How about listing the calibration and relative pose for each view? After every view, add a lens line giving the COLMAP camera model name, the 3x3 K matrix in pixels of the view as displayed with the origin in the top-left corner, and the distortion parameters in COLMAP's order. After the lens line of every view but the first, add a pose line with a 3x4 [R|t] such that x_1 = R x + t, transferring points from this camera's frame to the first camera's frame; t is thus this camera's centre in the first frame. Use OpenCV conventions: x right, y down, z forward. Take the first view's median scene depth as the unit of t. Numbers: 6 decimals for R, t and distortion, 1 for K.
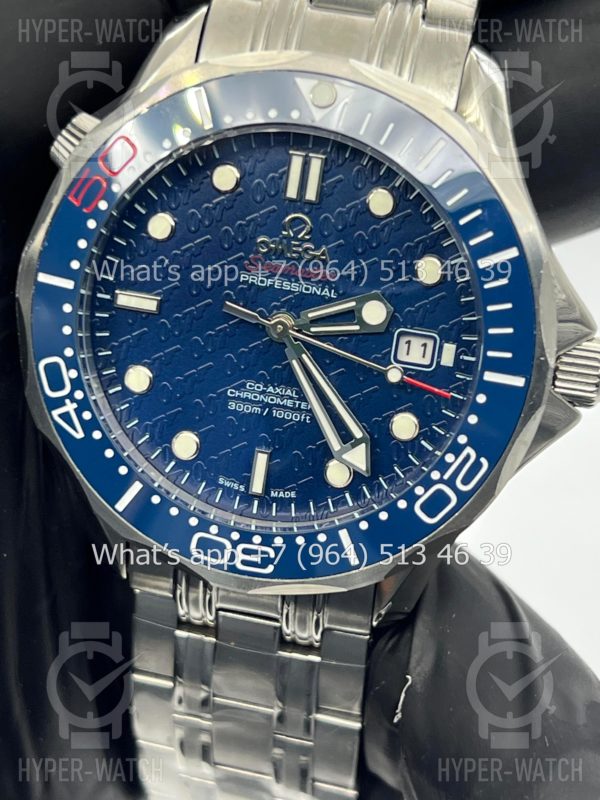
lens RADIAL K [[1922.7, 0, 278.8], [0, 1922.7, 407.1], [0, 0, 1]] dist [0.142994, 0.000000]
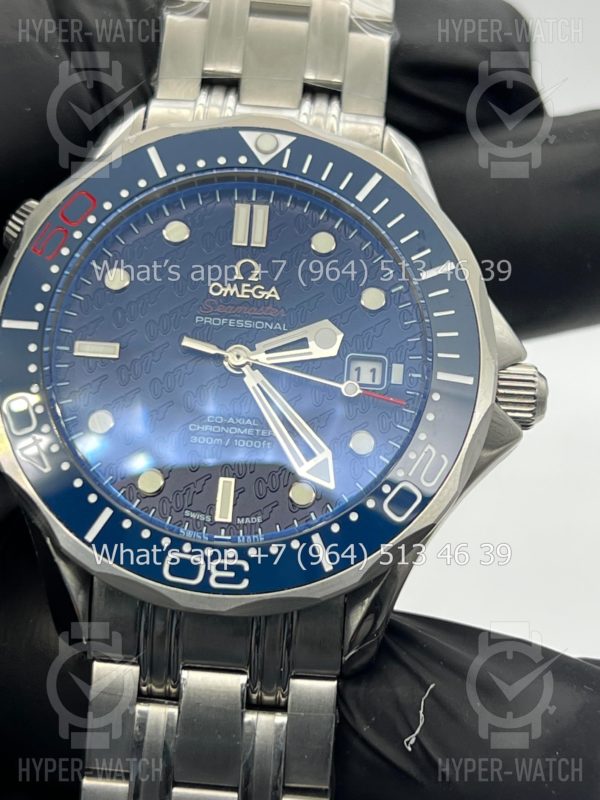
lens RADIAL K [[1922.7, 0, 311.3], [0, 1922.7, 412.9], [0, 0, 1]] dist [0.142994, 0.000000]
pose [[0.983965, -0.028703, 0.176039, -0.145706], [0.092760, 0.925345, -0.367604, 0.376463], [-0.152345, 0.378039, 0.913169, 0.042002]]
